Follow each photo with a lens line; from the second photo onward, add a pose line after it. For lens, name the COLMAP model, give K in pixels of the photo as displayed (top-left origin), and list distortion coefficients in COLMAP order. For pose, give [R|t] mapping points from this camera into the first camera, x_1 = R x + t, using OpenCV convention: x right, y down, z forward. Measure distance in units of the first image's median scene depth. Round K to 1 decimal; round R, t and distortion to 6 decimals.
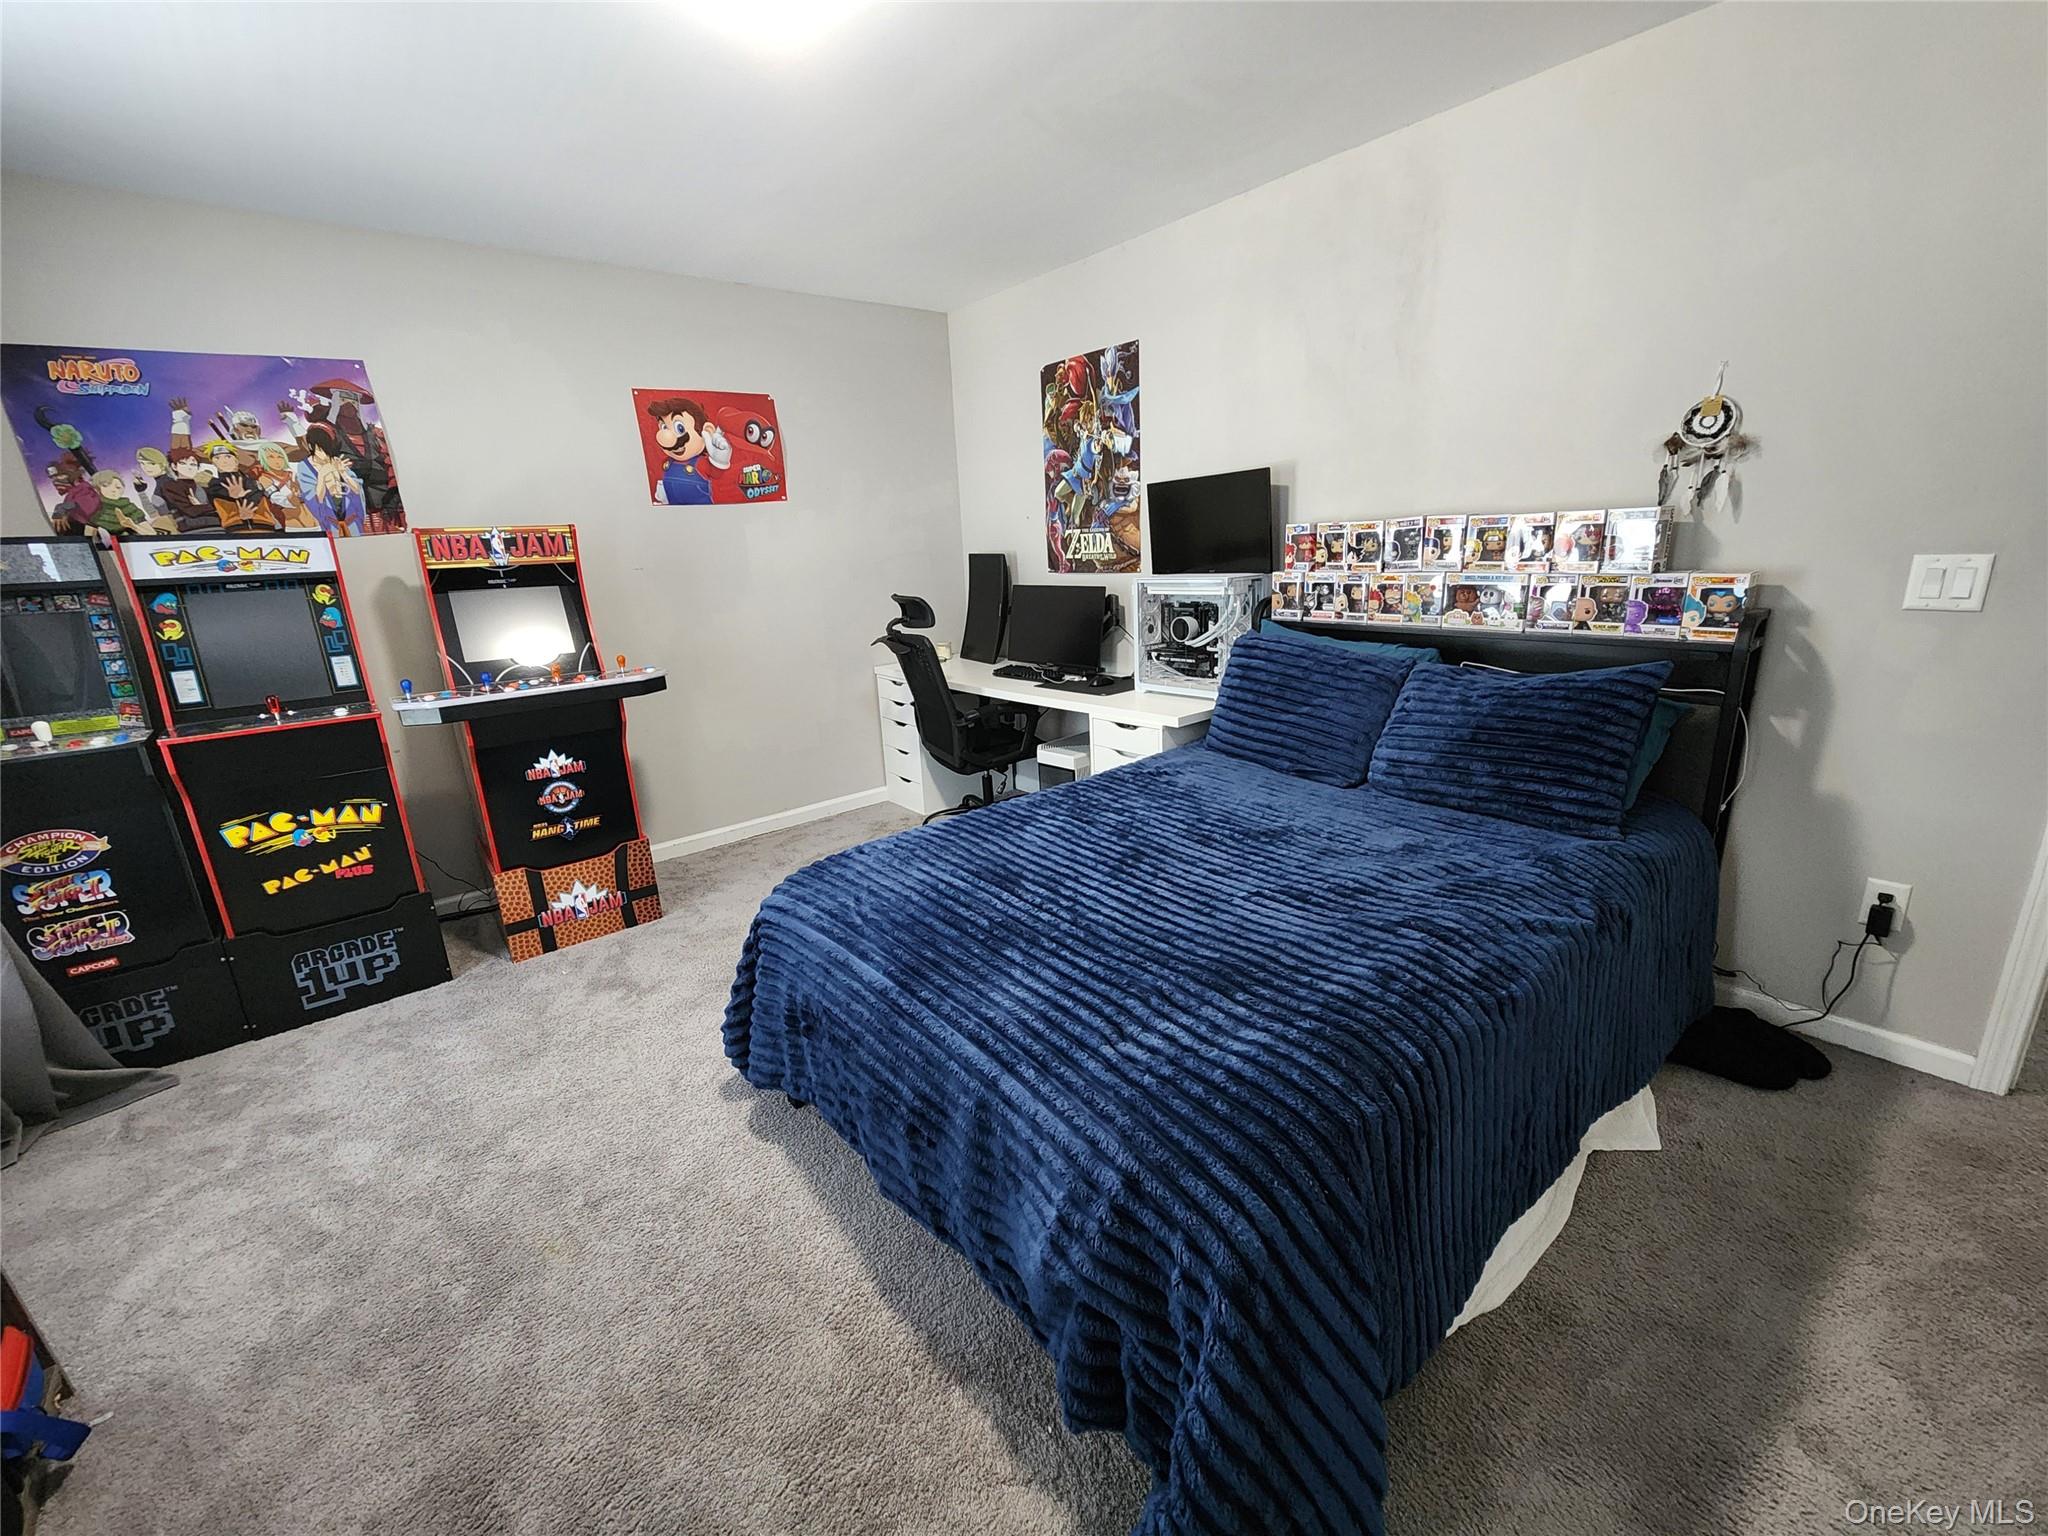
lens RADIAL K [[827.4, 0, 1019.9], [0, 827.4, 769.1], [0, 0, 1]] dist [-0.003675, 0.000435]
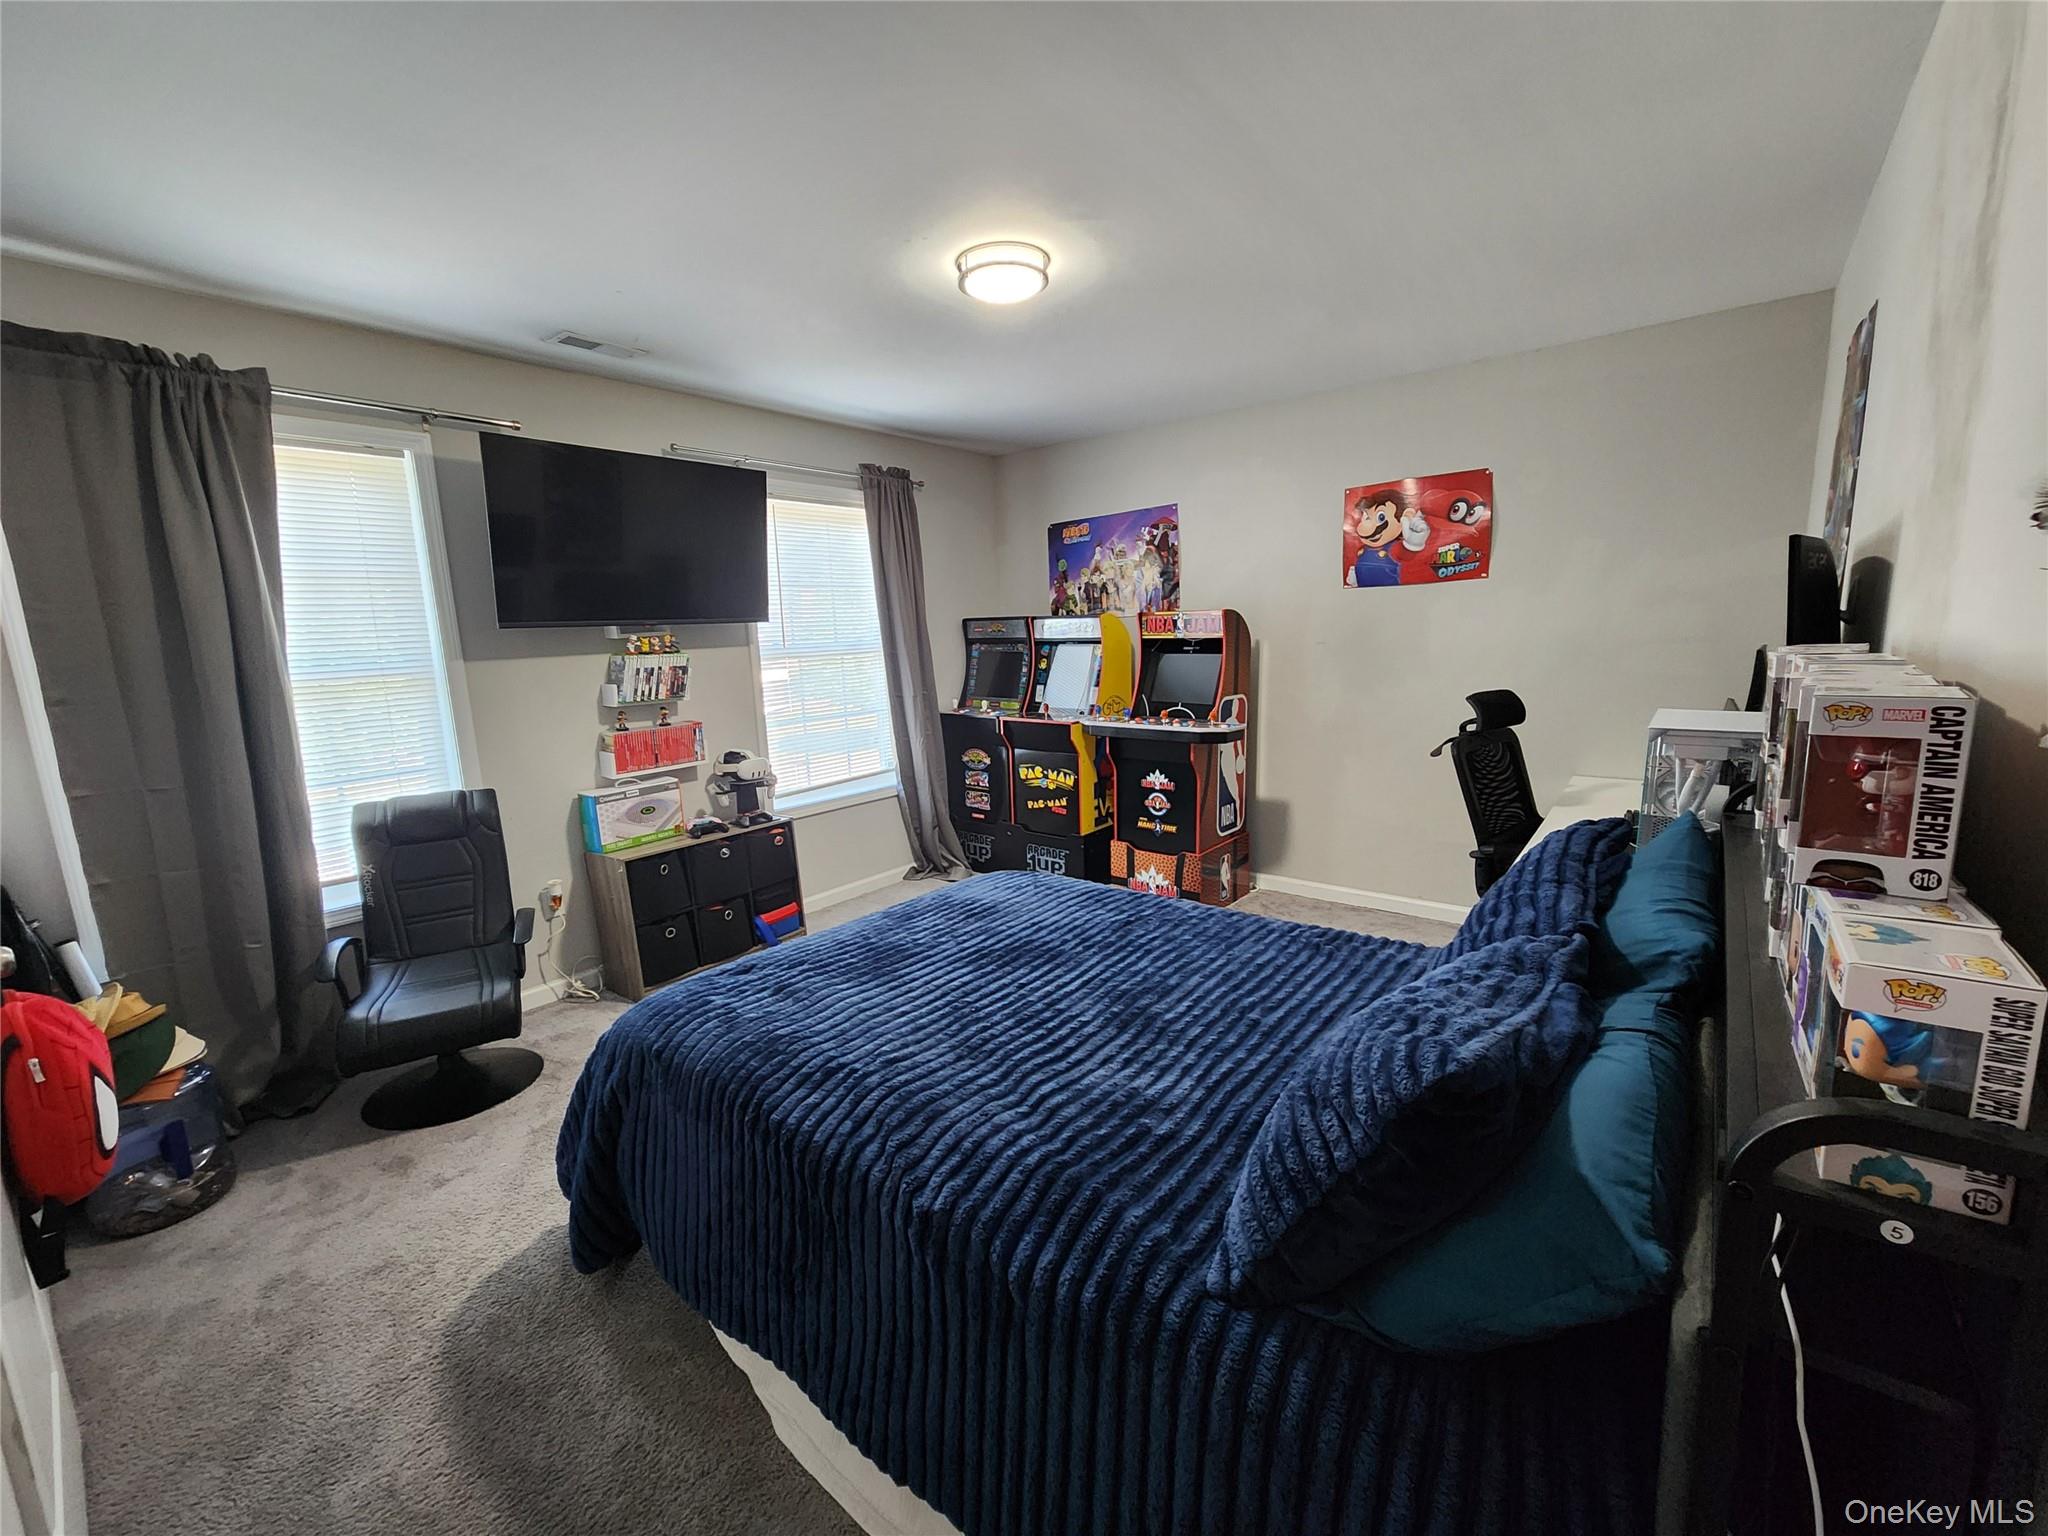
lens RADIAL K [[827.4, 0, 1023.2], [0, 827.4, 771.3], [0, 0, 1]] dist [-0.003675, 0.000435]
pose [[0.197177, 0.208462, -0.957948, 0.725381], [-0.245254, 0.956550, 0.157677, -0.184394], [0.949195, 0.203850, 0.239736, 0.447821]]
